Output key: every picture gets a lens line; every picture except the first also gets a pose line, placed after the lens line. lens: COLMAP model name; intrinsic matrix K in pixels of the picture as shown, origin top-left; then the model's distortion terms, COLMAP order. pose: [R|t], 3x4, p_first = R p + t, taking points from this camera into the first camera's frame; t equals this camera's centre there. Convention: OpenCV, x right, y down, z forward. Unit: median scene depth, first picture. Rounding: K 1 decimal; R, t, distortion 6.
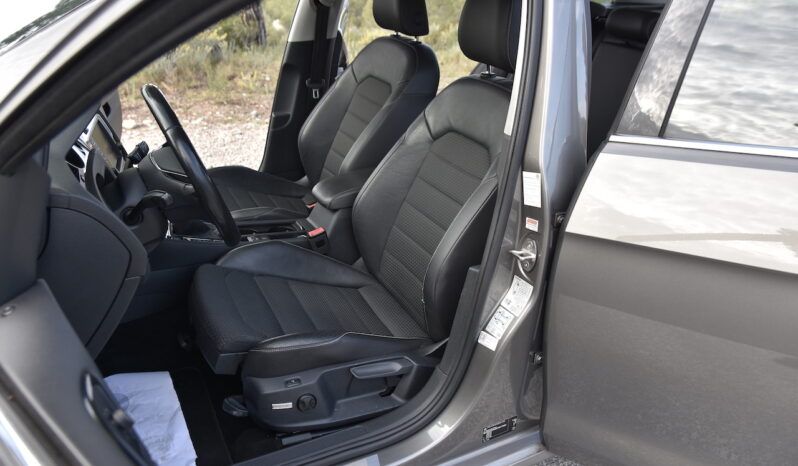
lens RADIAL K [[643.0, 0, 399.0], [0, 643.0, 232.7], [0, 0, 1]] dist [-0.074967, -0.001296]
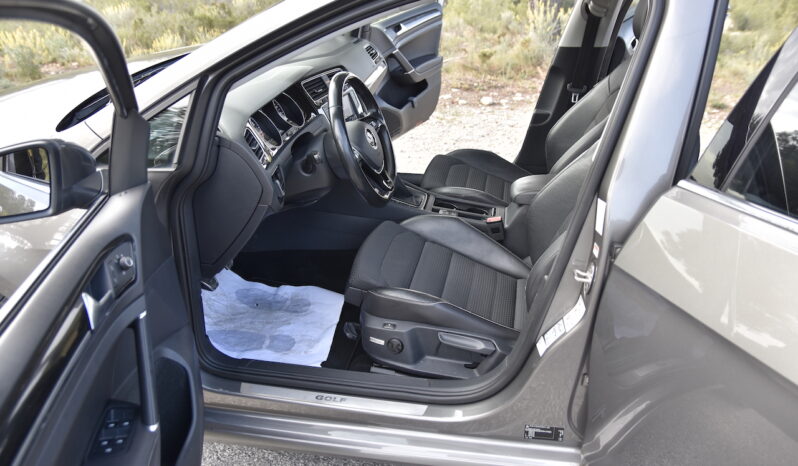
lens RADIAL K [[643.0, 0, 399.4], [0, 643.0, 233.1], [0, 0, 1]] dist [-0.074967, -0.001296]
pose [[0.808611, 0.248204, -0.533427, 0.424151], [-0.237902, 0.967167, 0.089393, -0.047909], [0.538100, 0.054619, 0.841109, -0.033366]]
